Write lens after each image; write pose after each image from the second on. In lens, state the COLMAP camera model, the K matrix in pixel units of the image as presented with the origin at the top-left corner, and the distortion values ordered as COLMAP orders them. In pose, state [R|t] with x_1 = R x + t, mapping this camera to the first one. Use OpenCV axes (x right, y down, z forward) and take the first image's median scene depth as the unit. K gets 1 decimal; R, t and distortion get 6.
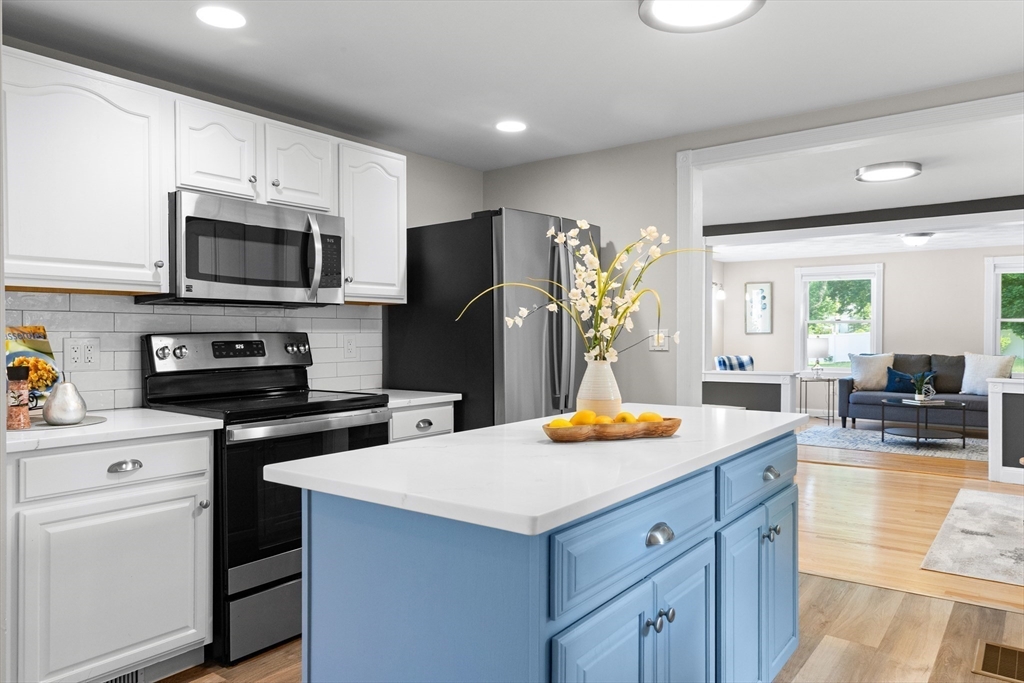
lens RADIAL K [[698.1, 0, 512.0], [0, 698.1, 341.5], [0, 0, 1]] dist [0.024092, -0.000628]
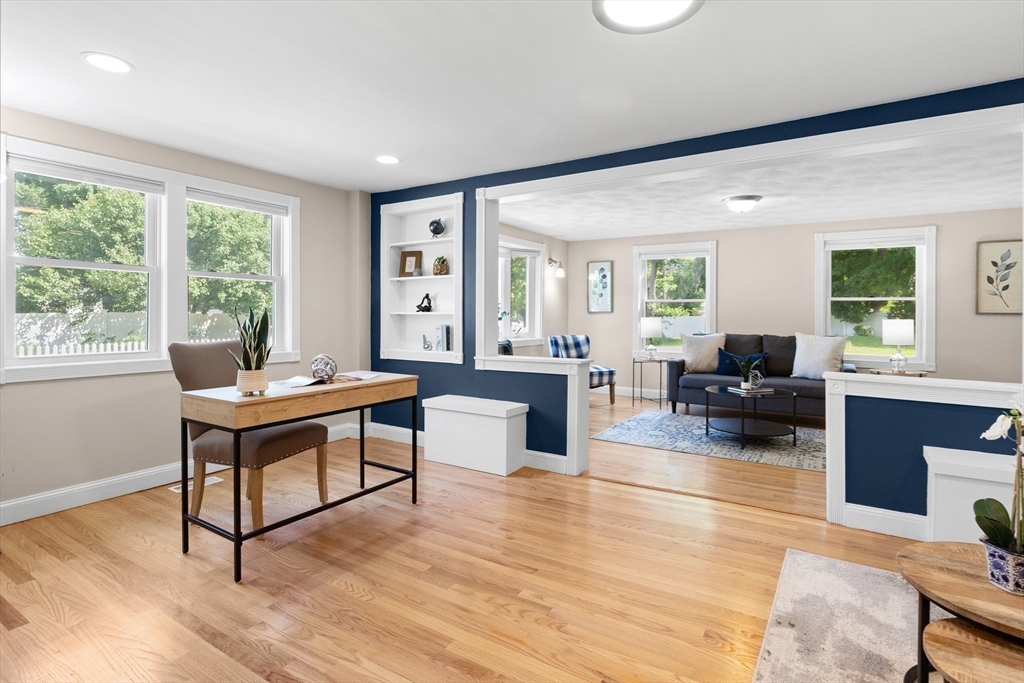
lens RADIAL K [[513.3, 0, 513.5], [0, 513.3, 312.4], [0, 0, 1]] dist [-0.000861, -0.000700]
pose [[0.997902, 0.005043, 0.064553, 0.216393], [-0.003937, 0.999843, -0.017253, 0.001773], [-0.064630, 0.016963, 0.997765, 0.332305]]
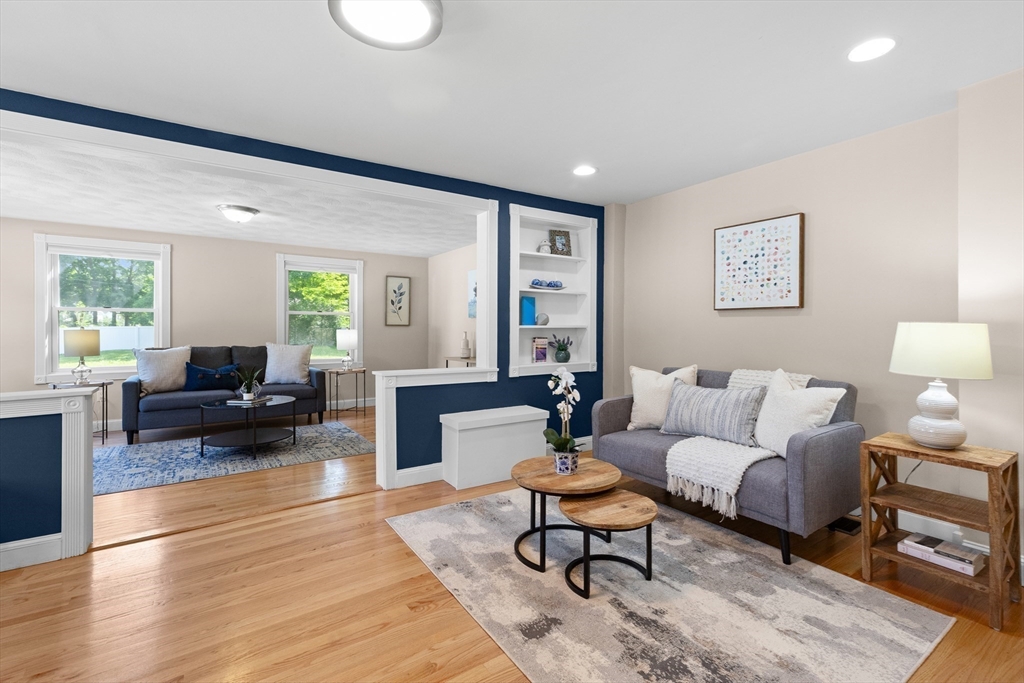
lens RADIAL K [[465.7, 0, 529.7], [0, 465.7, 328.6], [0, 0, 1]] dist [0.002481, 0.000654]
pose [[0.317546, -0.000848, 0.948243, 0.123580], [0.013413, 0.999904, -0.003598, 0.002408], [-0.948148, 0.013861, 0.317526, 0.416362]]
